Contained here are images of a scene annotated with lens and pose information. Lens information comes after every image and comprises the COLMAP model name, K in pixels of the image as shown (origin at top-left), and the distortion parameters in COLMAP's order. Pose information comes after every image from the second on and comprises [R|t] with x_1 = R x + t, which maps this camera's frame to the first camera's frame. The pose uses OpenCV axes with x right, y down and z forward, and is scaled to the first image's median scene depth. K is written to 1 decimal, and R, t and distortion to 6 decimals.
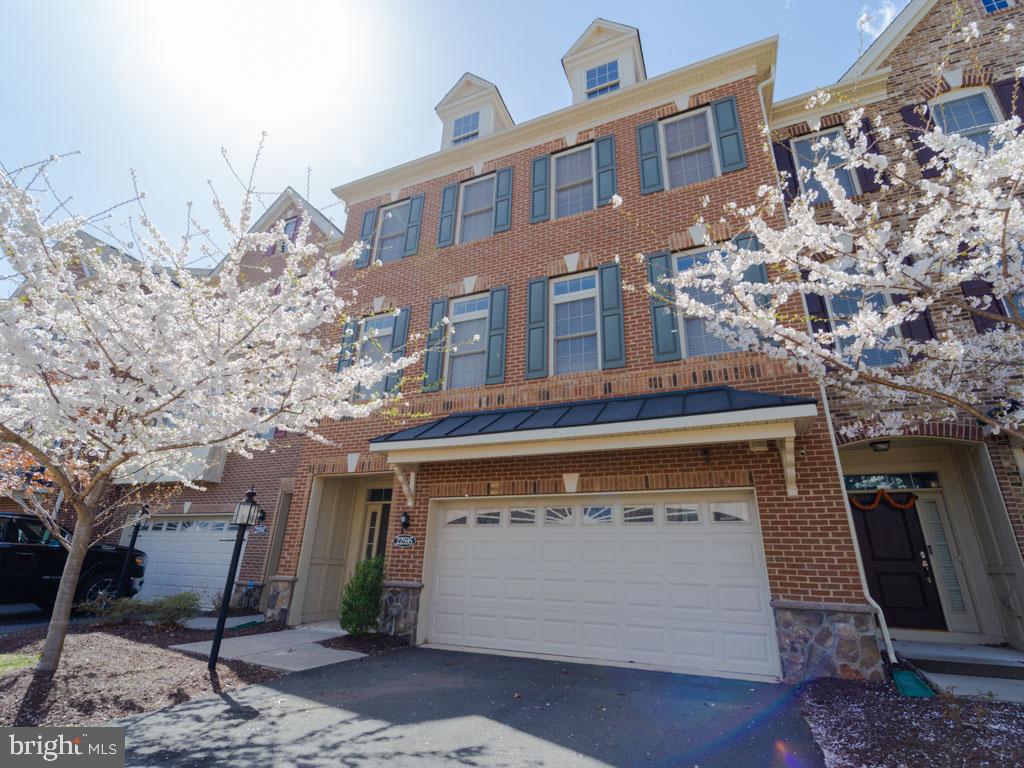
lens RADIAL K [[475.2, 0, 520.9], [0, 475.2, 388.8], [0, 0, 1]] dist [0.002318, -0.000543]
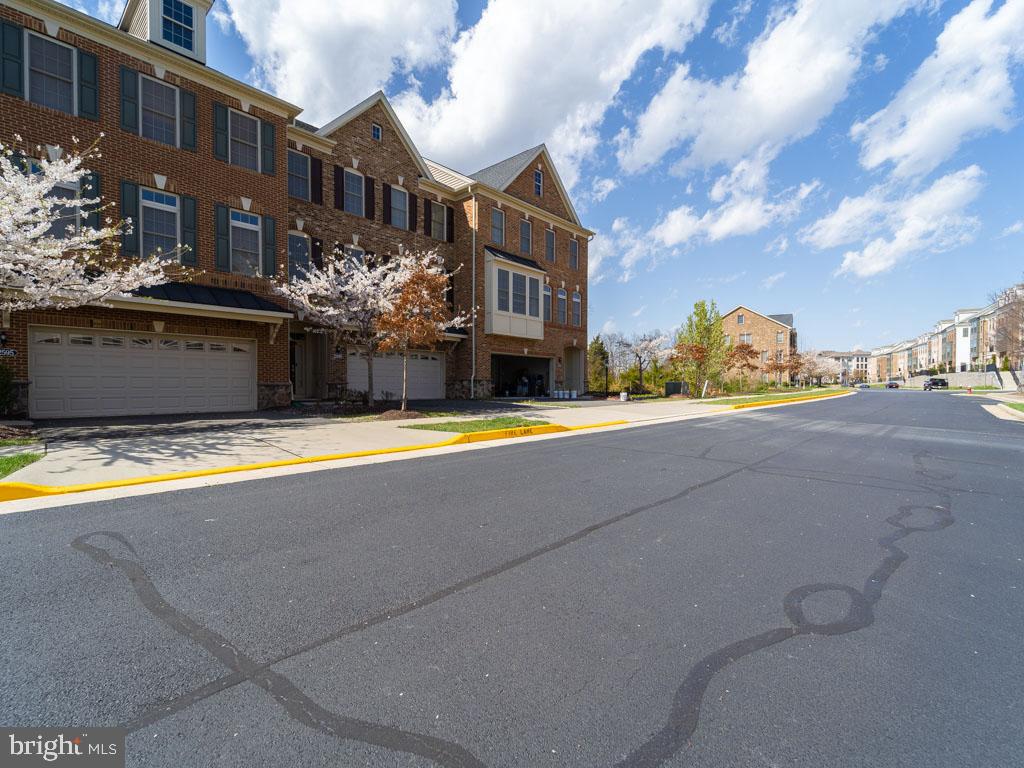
lens RADIAL K [[475.2, 0, 517.4], [0, 475.2, 390.9], [0, 0, 1]] dist [0.002318, -0.000543]
pose [[0.315165, -0.035665, 0.948366, -1.136047], [-0.325605, 0.934575, 0.143353, -0.263730], [-0.891433, -0.353973, 0.282933, -0.772060]]
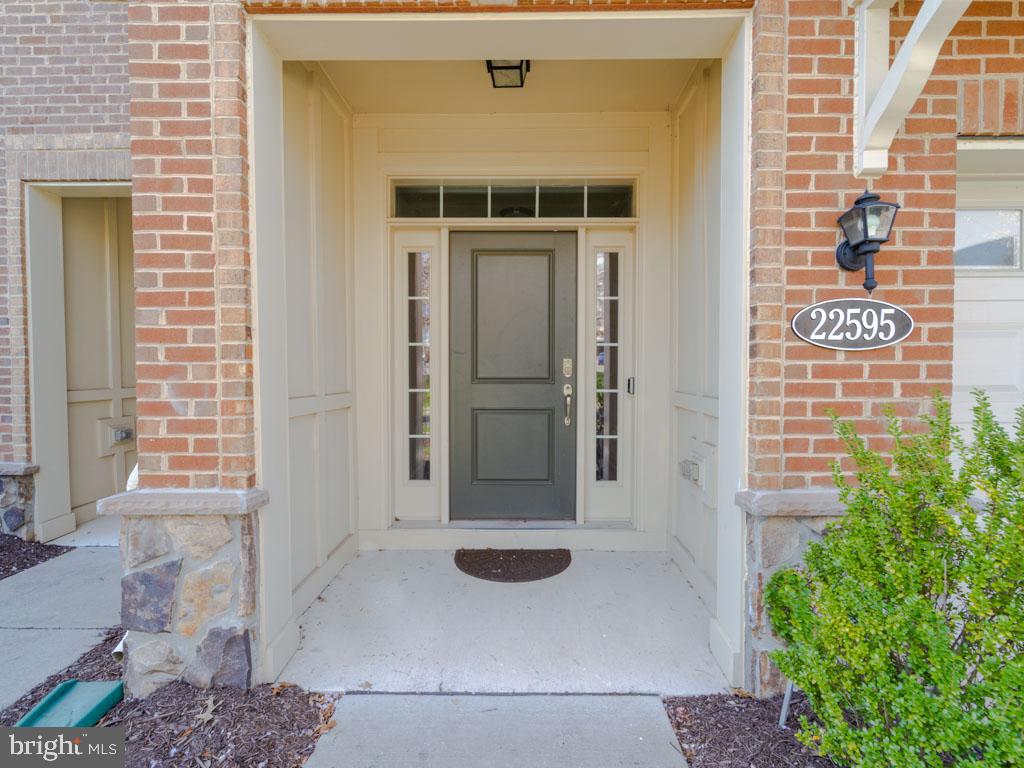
lens RADIAL K [[475.2, 0, 513.6], [0, 475.2, 383.2], [0, 0, 1]] dist [0.002318, -0.000543]
pose [[0.932394, -0.036618, 0.359585, -0.501102], [-0.101085, 0.928739, 0.356688, 0.298098], [-0.347022, -0.368922, 0.862248, 0.900742]]
